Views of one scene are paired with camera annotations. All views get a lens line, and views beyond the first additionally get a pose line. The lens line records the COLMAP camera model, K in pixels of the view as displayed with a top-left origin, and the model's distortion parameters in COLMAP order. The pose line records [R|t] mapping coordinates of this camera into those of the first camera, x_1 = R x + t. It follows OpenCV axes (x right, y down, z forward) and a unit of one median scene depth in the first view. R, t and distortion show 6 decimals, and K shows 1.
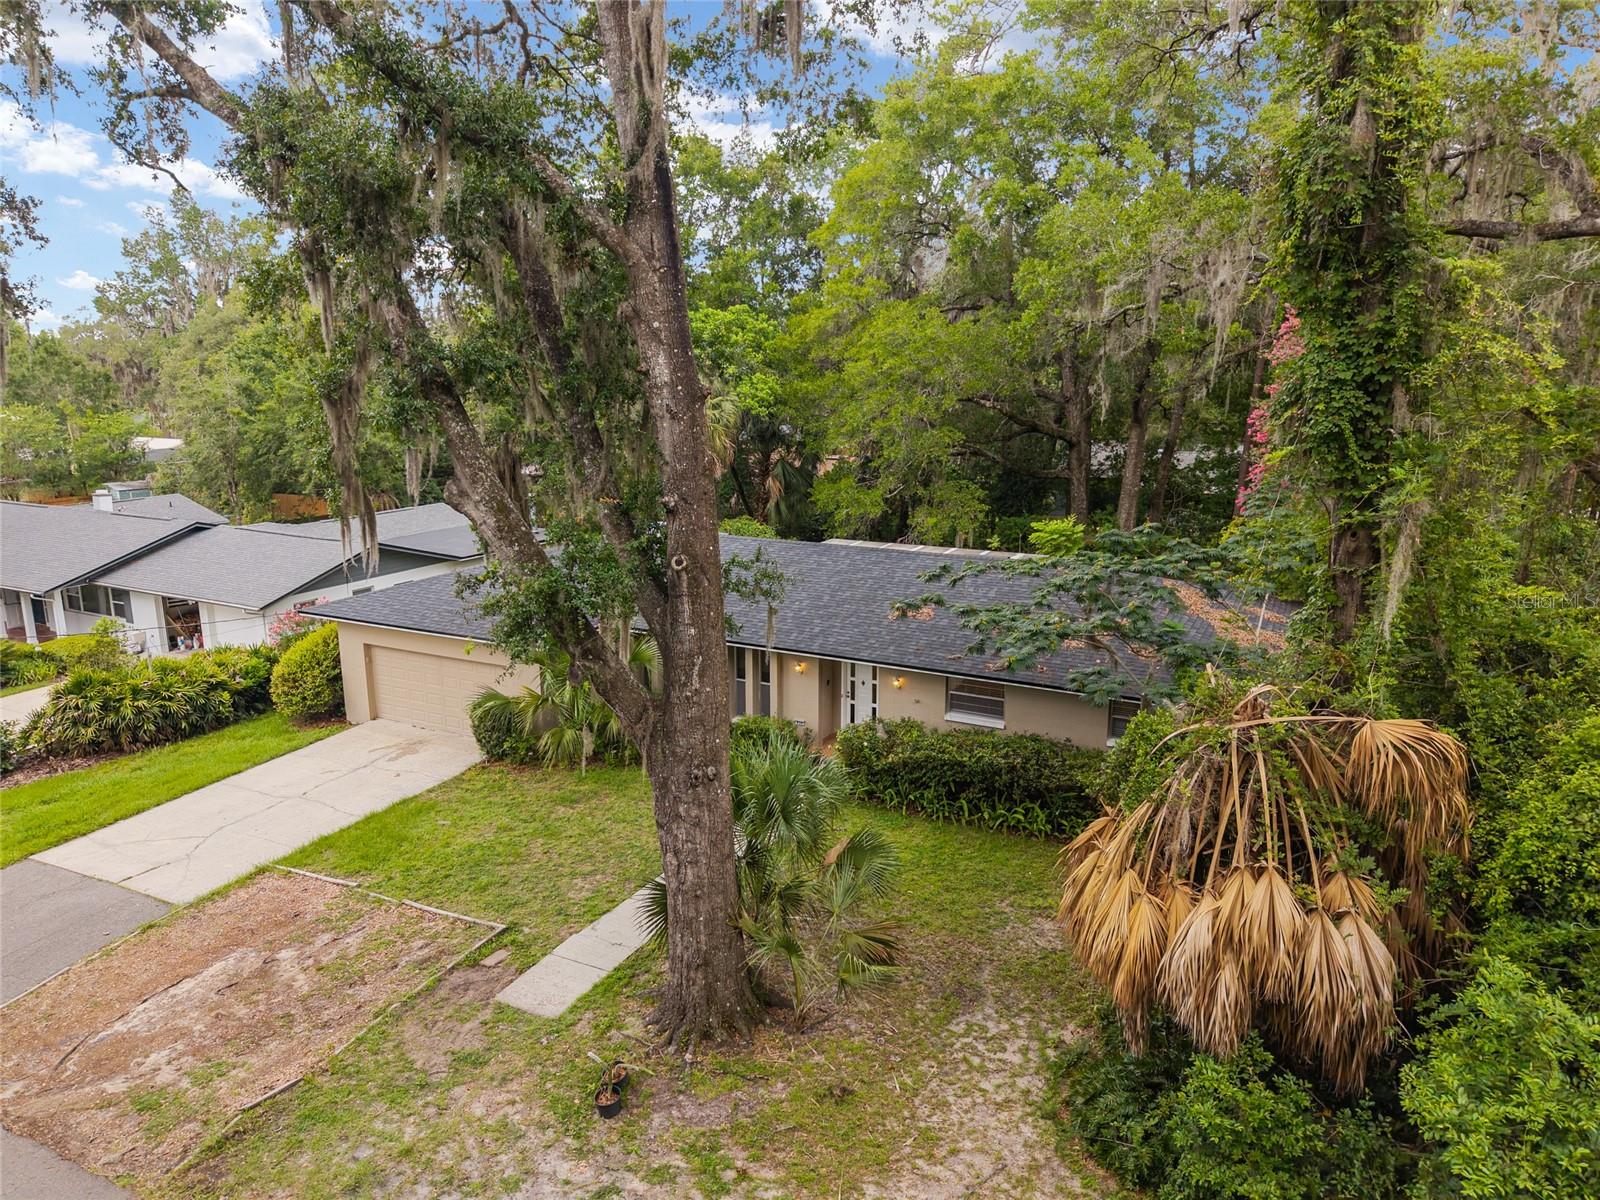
lens RADIAL K [[1063.3, 0, 805.7], [0, 1063.3, 612.6], [0, 0, 1]] dist [0.008607, -0.002388]
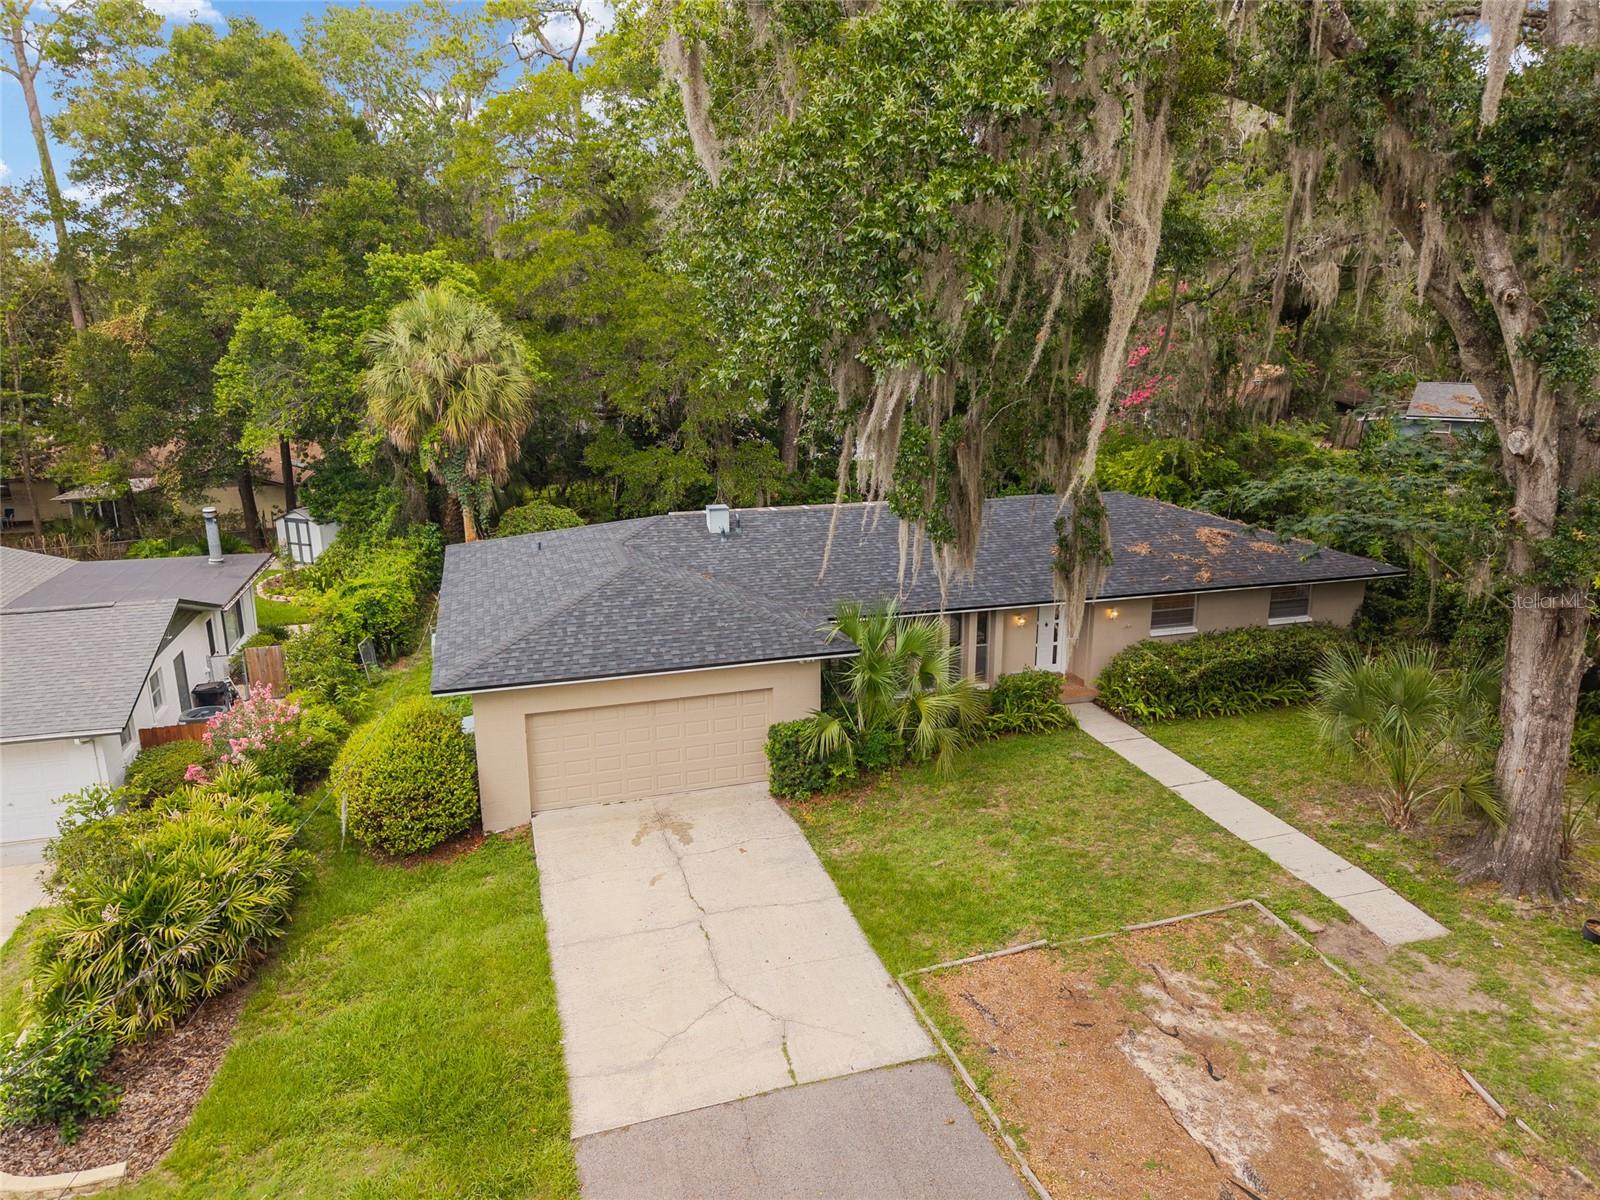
lens RADIAL K [[1063.3, 0, 805.7], [0, 1063.3, 612.6], [0, 0, 1]] dist [0.008607, -0.002388]
pose [[0.730452, -0.181890, 0.658298, -0.937847], [0.161848, 0.982528, 0.091888, -0.093062], [-0.663510, 0.039425, 0.747128, 0.431720]]
